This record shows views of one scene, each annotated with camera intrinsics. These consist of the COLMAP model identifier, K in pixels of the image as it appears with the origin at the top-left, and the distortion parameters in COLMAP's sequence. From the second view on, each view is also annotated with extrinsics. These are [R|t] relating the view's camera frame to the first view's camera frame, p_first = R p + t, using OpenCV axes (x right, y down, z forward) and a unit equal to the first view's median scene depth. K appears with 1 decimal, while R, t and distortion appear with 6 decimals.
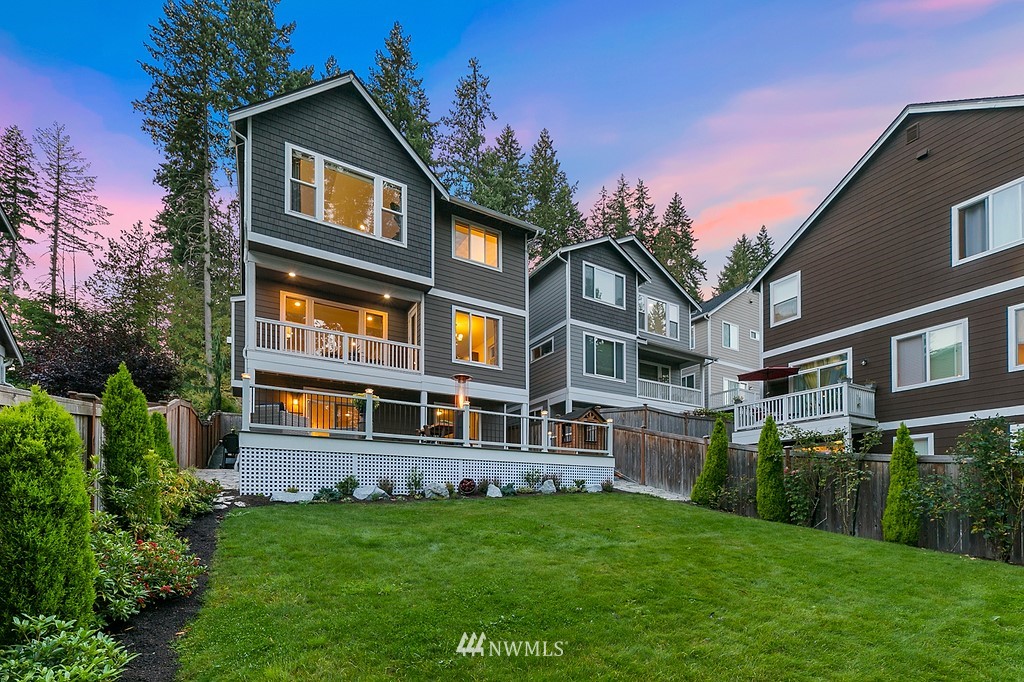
lens RADIAL K [[431.2, 0, 472.1], [0, 431.2, 318.0], [0, 0, 1]] dist [0.001100, 0.000251]
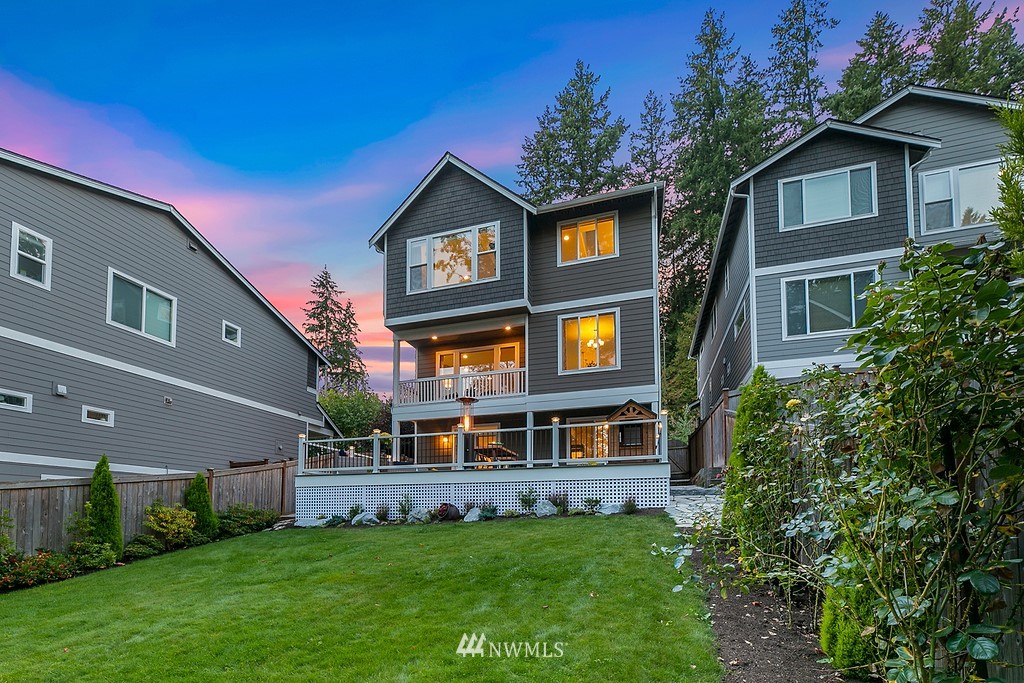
lens RADIAL K [[415.2, 0, 512.0], [0, 415.2, 341.5], [0, 0, 1]] dist [0.000150, 0.000132]
pose [[0.685865, -0.287813, -0.668396, 0.514352], [0.288498, 0.950747, -0.113355, 0.106329], [0.668100, -0.115085, 0.735118, 0.274085]]
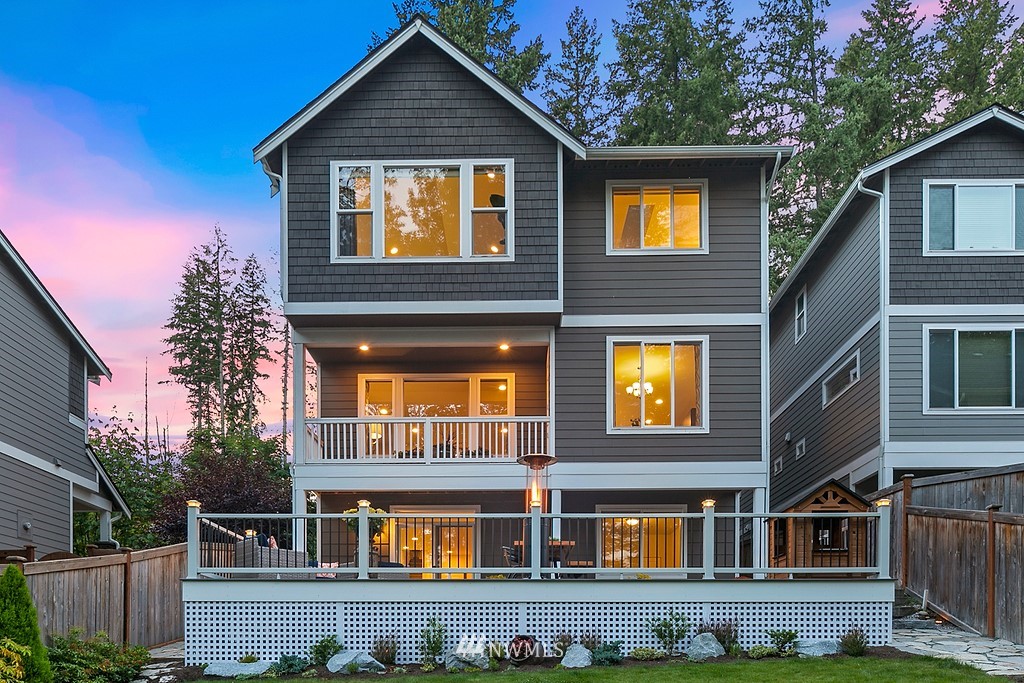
lens RADIAL K [[665.9, 0, 503.6], [0, 665.9, 432.5], [0, 0, 1]] dist [-0.000731, -0.000455]
pose [[0.860194, -0.167239, -0.481765, 0.265233], [0.200784, 0.979461, 0.018493, 0.057160], [0.468777, -0.112639, 0.876105, 0.159239]]
